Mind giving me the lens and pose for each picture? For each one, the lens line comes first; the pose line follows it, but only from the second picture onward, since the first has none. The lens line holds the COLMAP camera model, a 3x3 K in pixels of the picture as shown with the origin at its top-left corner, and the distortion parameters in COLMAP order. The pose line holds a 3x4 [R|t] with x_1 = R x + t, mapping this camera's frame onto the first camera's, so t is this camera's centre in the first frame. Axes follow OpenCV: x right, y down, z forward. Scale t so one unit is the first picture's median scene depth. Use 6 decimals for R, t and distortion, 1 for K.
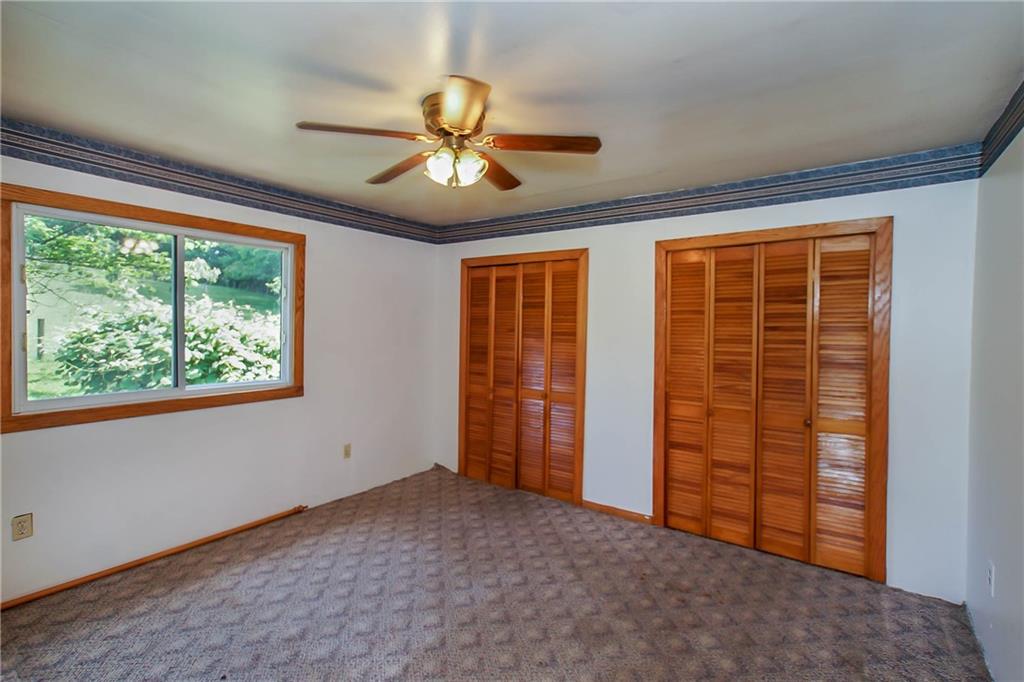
lens RADIAL K [[484.1, 0, 514.0], [0, 484.1, 333.6], [0, 0, 1]] dist [-0.014397, 0.029398]
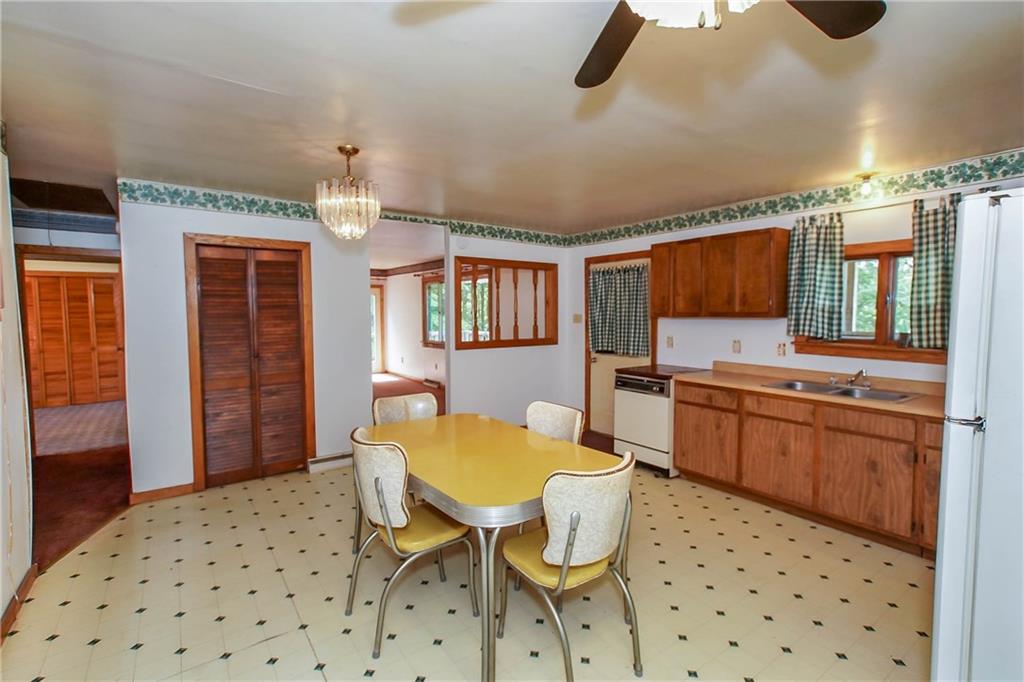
lens RADIAL K [[484.1, 0, 514.0], [0, 484.1, 333.6], [0, 0, 1]] dist [-0.014397, 0.029398]
pose [[0.717617, -0.043962, 0.695049, 0.412752], [0.022990, 0.998957, 0.039448, 0.046885], [-0.696059, -0.012329, 0.717879, -2.224214]]
